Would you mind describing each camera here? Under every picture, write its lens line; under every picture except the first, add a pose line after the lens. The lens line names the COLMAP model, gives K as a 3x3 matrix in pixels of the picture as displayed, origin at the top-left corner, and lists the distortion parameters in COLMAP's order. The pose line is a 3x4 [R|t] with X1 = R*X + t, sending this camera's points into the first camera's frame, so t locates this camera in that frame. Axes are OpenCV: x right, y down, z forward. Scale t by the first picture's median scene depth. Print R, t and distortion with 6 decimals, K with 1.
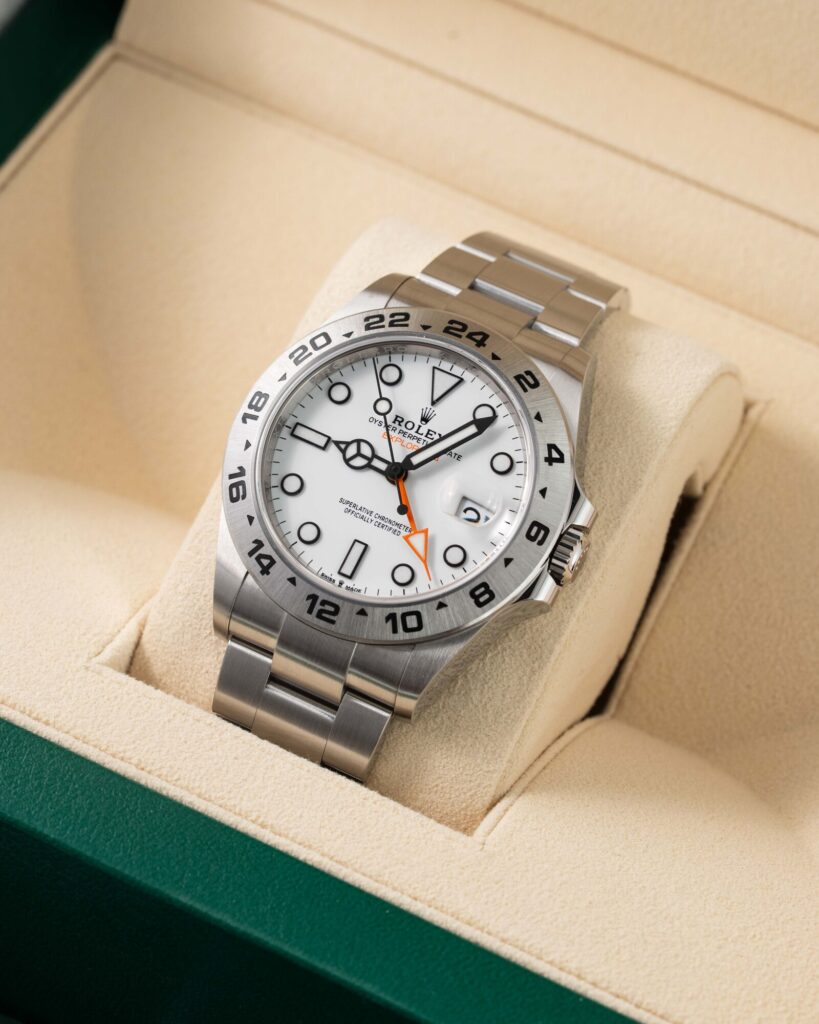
lens RADIAL K [[4465.6, 0, 409.5], [0, 4465.6, 512.0], [0, 0, 1]] dist [0.156599, -3.952557]
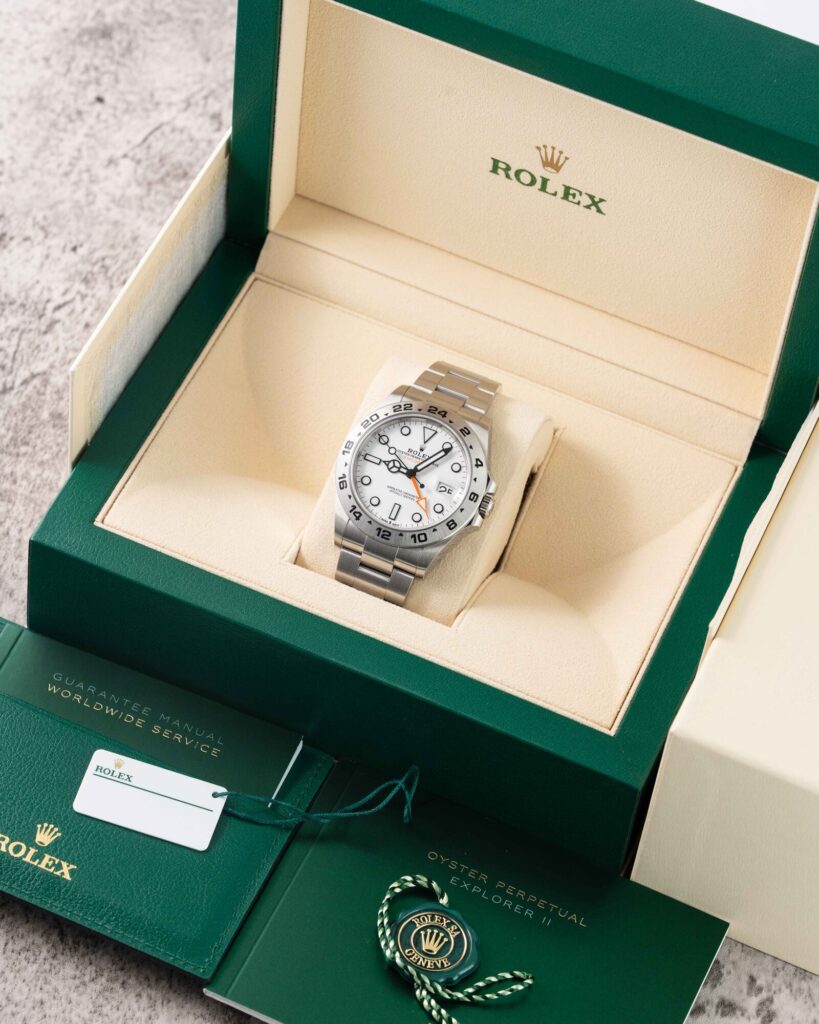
lens RADIAL K [[4465.6, 0, 409.5], [0, 4465.6, 512.0], [0, 0, 1]] dist [0.156599, -3.952557]
pose [[0.996122, -0.048557, 0.073375, -0.174975], [0.045082, 0.997815, 0.048293, -0.100932], [-0.075560, -0.044797, 0.996135, -1.316112]]
